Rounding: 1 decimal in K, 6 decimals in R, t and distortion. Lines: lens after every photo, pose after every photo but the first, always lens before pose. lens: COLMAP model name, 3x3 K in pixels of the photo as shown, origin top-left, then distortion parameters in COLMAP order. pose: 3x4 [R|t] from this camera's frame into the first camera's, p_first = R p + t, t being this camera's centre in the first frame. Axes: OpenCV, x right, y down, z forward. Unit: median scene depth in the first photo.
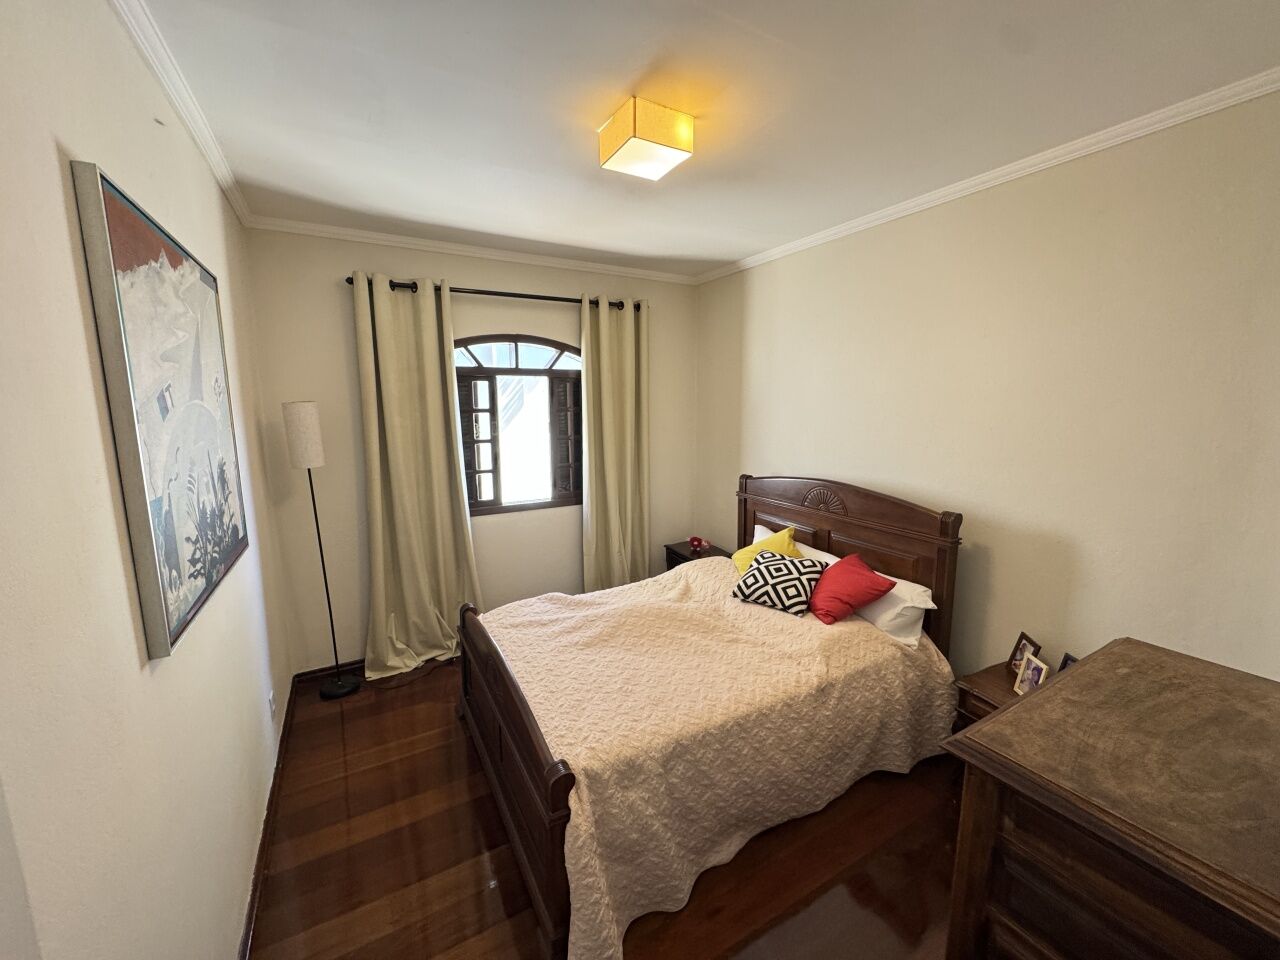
lens RADIAL K [[511.7, 0, 639.0], [0, 511.7, 478.7], [0, 0, 1]] dist [-0.002074, 0.000258]
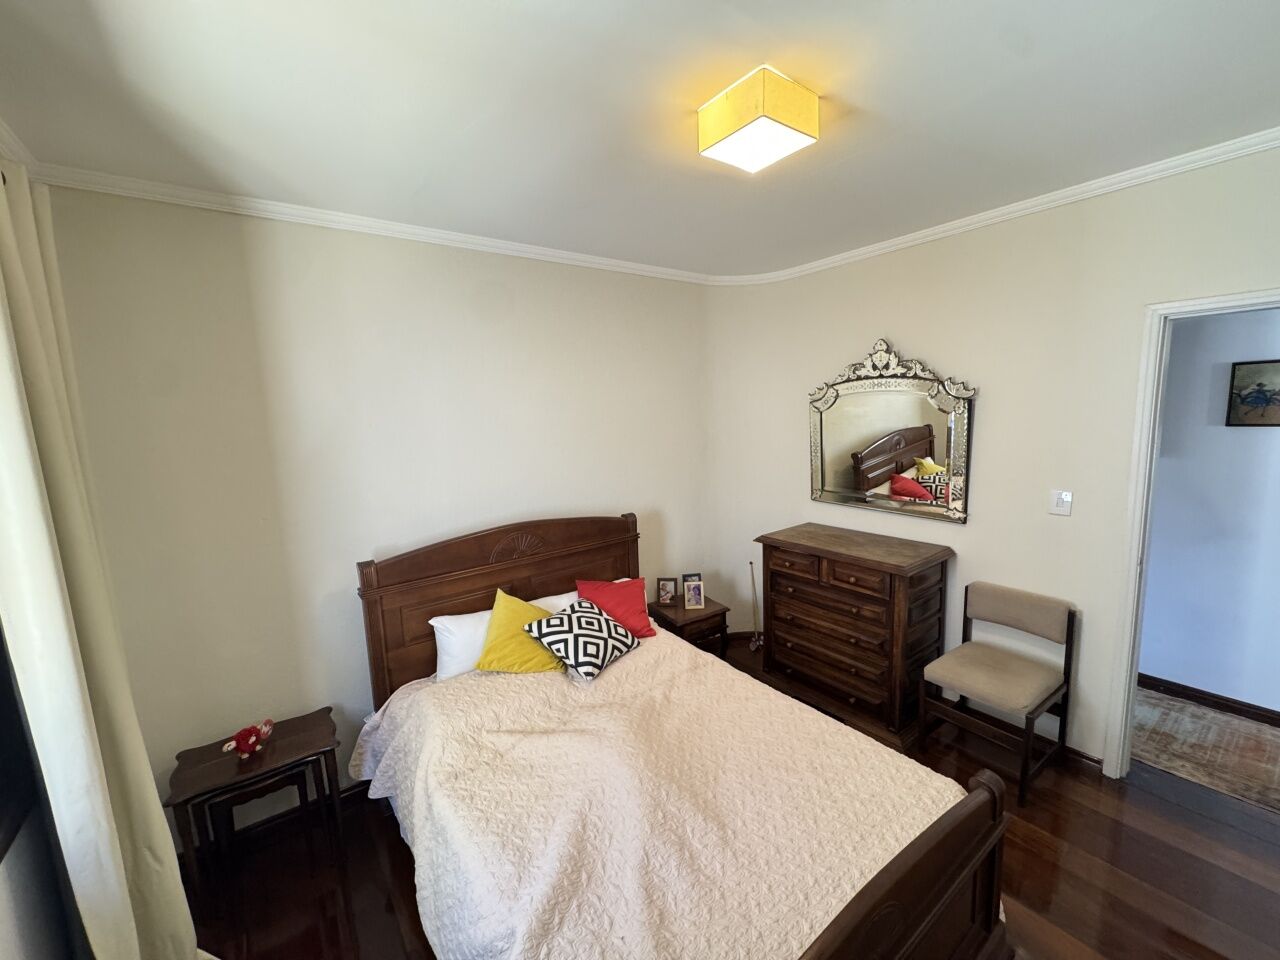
lens RADIAL K [[511.7, 0, 639.0], [0, 511.7, 478.7], [0, 0, 1]] dist [-0.002074, 0.000258]
pose [[-0.118454, -0.123835, 0.985207, -0.589033], [0.191504, 0.970716, 0.145039, -0.180327], [-0.974318, 0.205852, -0.091270, 0.959289]]
